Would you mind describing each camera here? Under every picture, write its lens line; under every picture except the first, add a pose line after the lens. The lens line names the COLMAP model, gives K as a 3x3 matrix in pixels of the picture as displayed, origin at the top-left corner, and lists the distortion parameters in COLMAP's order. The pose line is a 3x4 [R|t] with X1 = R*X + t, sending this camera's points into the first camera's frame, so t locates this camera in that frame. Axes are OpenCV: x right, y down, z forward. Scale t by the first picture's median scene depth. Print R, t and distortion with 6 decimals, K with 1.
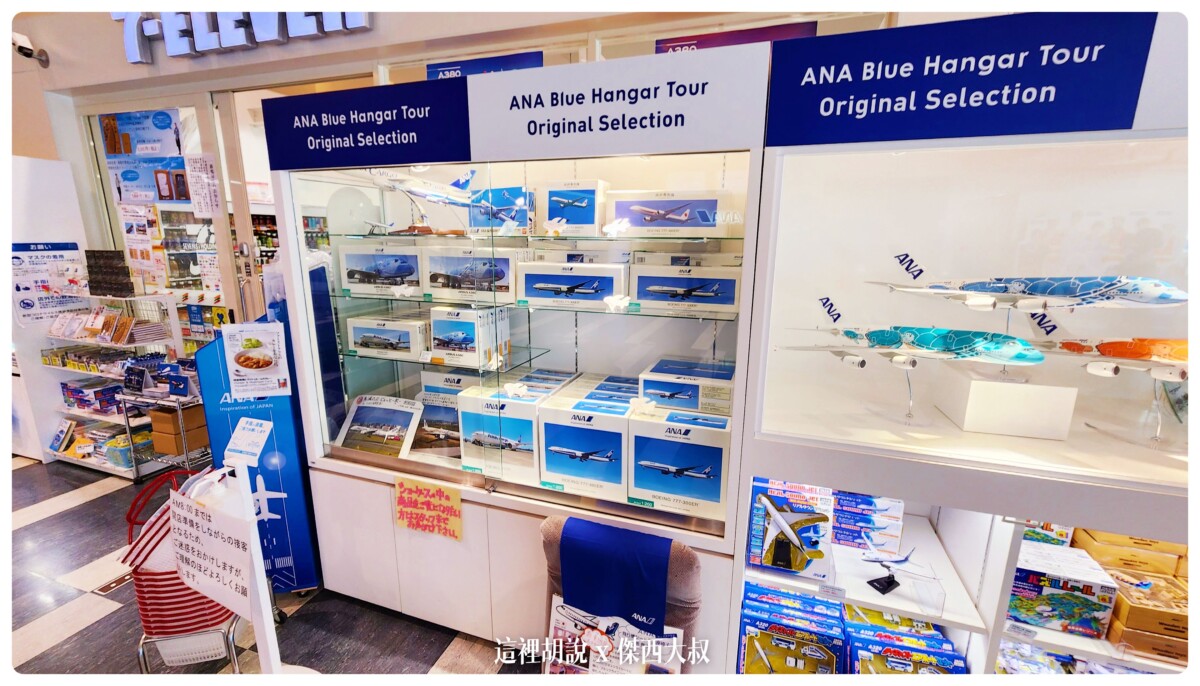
lens RADIAL K [[485.4, 0, 600.0], [0, 485.4, 343.0], [0, 0, 1]] dist [-0.002243, -0.000162]
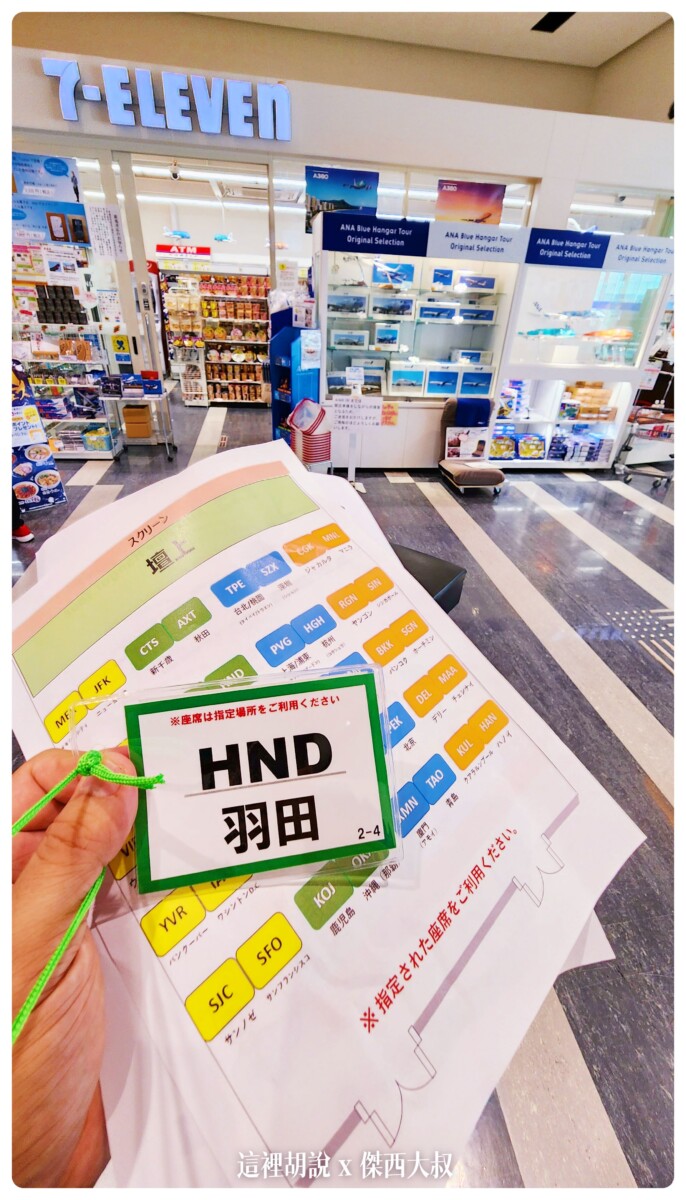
lens RADIAL K [[485.4, 0, 343.0], [0, 485.4, 600.0], [0, 0, 1]] dist [-0.002243, -0.000162]
pose [[0.891636, -0.216761, 0.397491, -1.824080], [0.060973, 0.927435, 0.368980, 0.308681], [-0.448628, -0.304760, 0.840151, -1.368644]]
